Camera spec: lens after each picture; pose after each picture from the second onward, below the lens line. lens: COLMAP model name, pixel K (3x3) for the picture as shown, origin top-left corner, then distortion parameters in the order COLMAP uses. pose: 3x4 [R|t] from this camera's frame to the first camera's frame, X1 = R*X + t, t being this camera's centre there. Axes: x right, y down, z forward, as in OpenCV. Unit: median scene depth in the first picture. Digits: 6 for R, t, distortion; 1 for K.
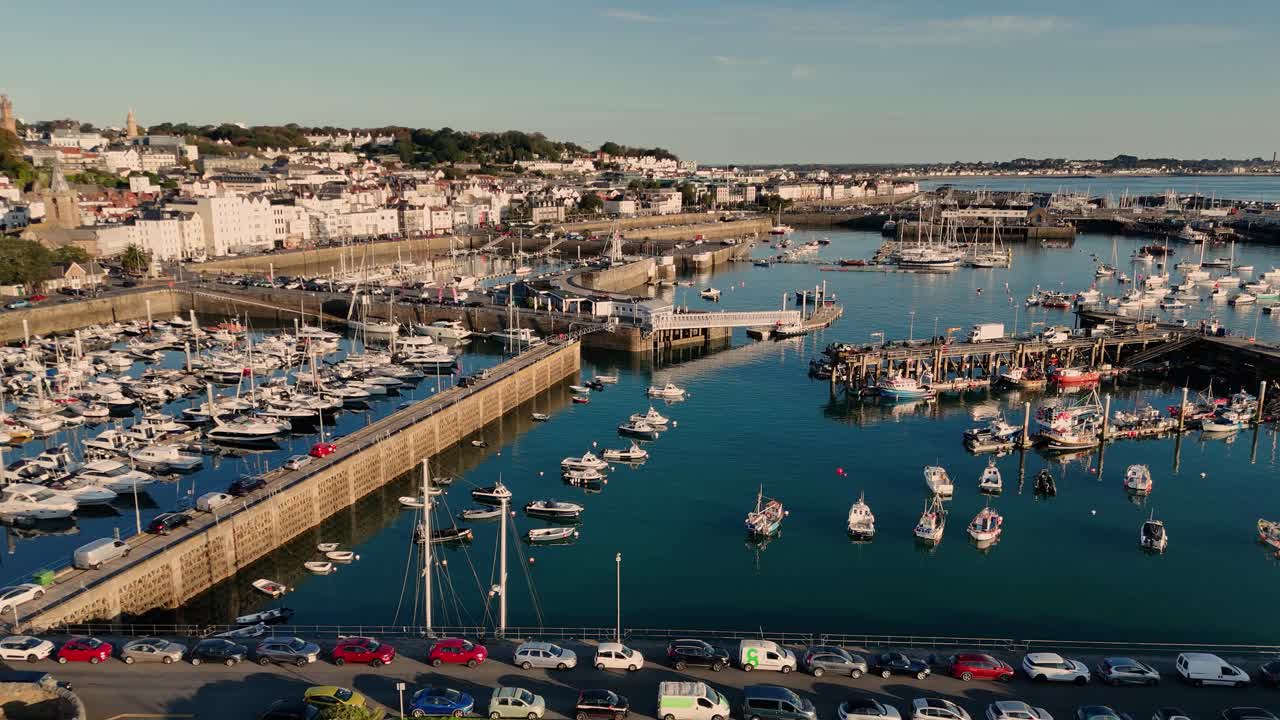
lens RADIAL K [[880.6, 0, 640.0], [0, 880.6, 360.0], [0, 0, 1]] dist [-0.001368, -0.001848]
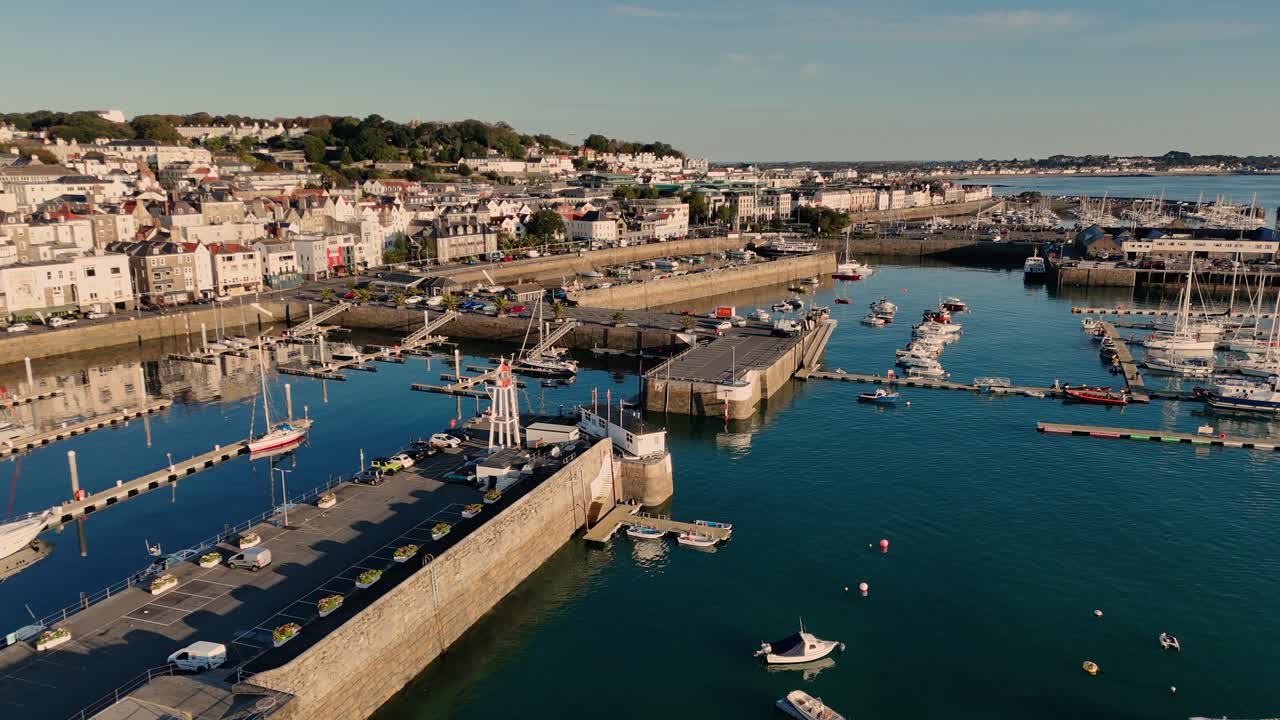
lens RADIAL K [[880.6, 0, 640.0], [0, 880.6, 360.0], [0, 0, 1]] dist [-0.001368, -0.001848]
pose [[0.999969, -0.000224, -0.007907, 0.012677], [0.000241, 0.999998, 0.002112, -0.060918], [0.007906, -0.002114, 0.999967, 0.271016]]
